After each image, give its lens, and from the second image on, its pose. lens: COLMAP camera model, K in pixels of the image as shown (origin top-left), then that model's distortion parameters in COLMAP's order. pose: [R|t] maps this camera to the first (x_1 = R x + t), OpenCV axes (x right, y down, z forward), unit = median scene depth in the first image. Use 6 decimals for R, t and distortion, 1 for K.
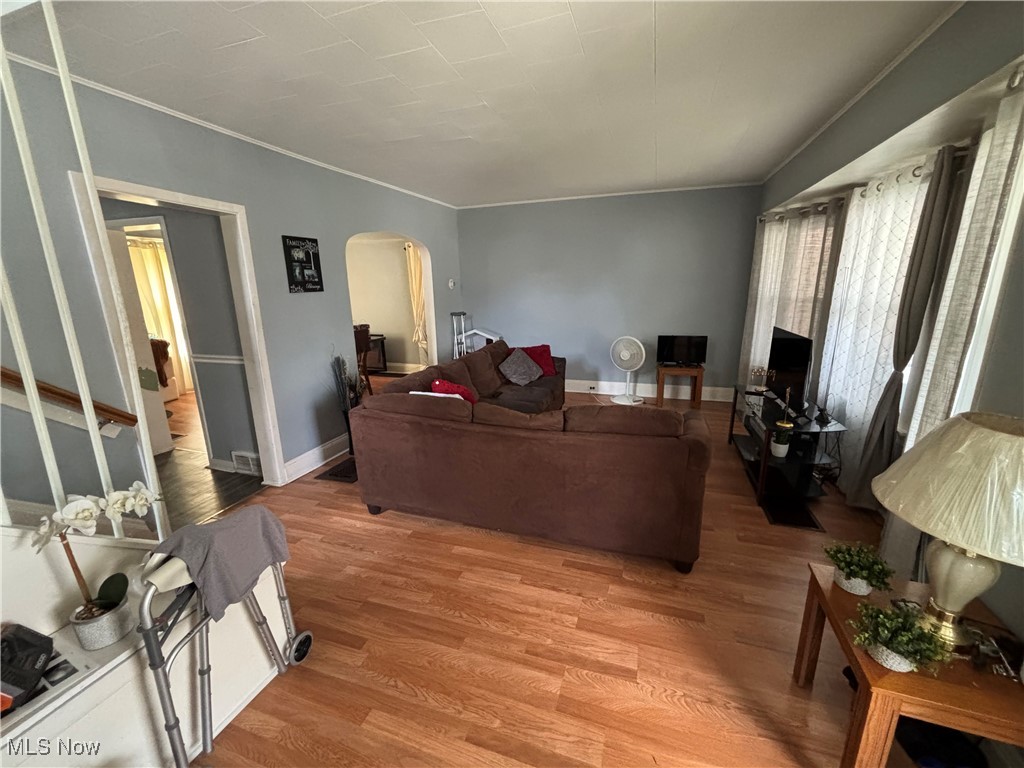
lens RADIAL K [[412.1, 0, 514.6], [0, 412.1, 386.2], [0, 0, 1]] dist [-0.000918, 0.001322]
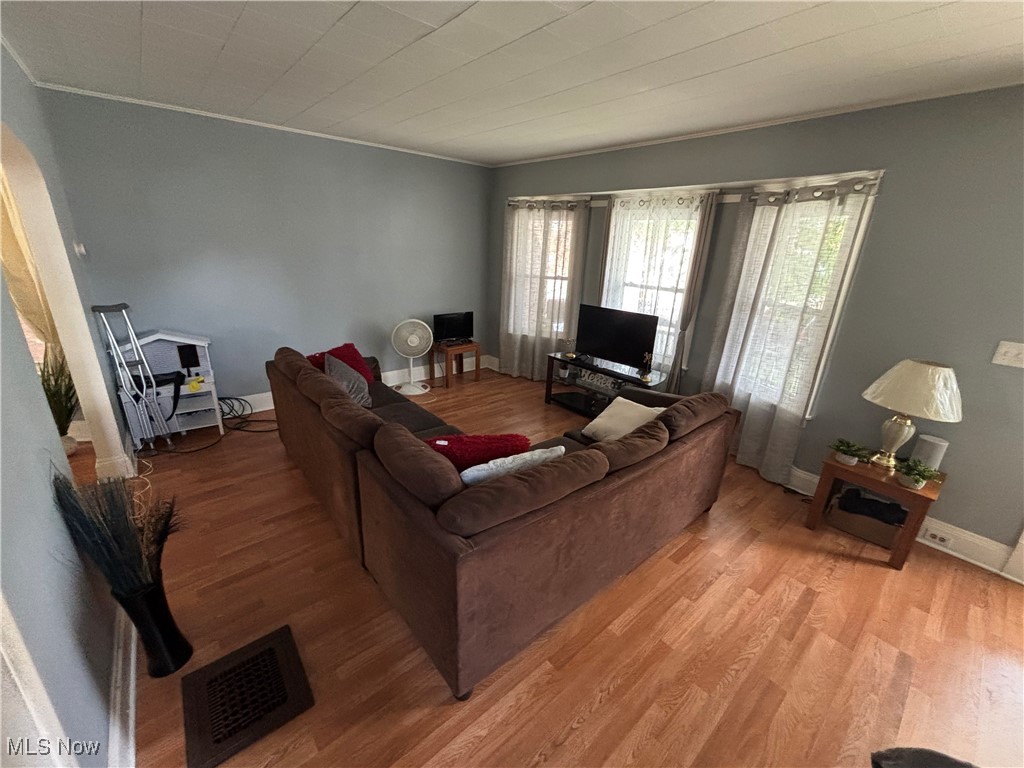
lens RADIAL K [[412.1, 0, 519.9], [0, 412.1, 385.6], [0, 0, 1]] dist [-0.000918, 0.001322]
pose [[0.512682, -0.238725, 0.824722, -0.703935], [0.155583, 0.970496, 0.184204, -0.209973], [-0.844364, 0.033874, 0.534698, 0.651152]]
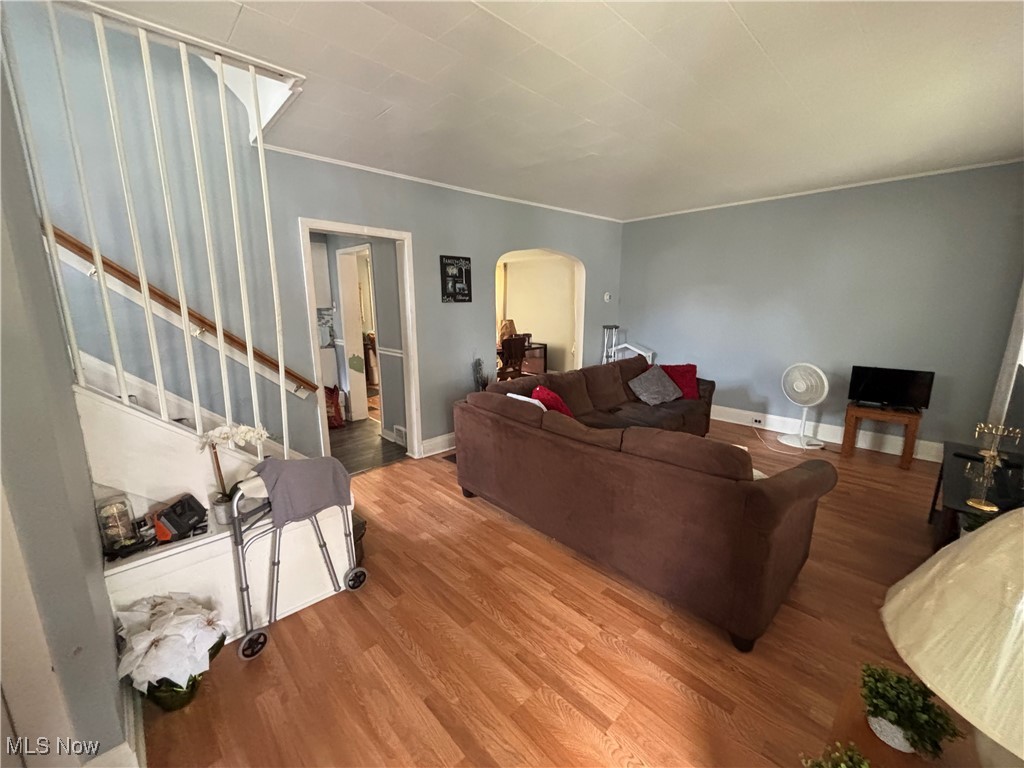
lens RADIAL K [[412.1, 0, 514.5], [0, 412.1, 383.1], [0, 0, 1]] dist [-0.000918, 0.001322]
pose [[0.885305, 0.107056, -0.452520, 0.268227], [-0.124597, 0.992166, -0.009035, -0.006355], [0.448008, 0.064382, 0.891708, 0.032447]]
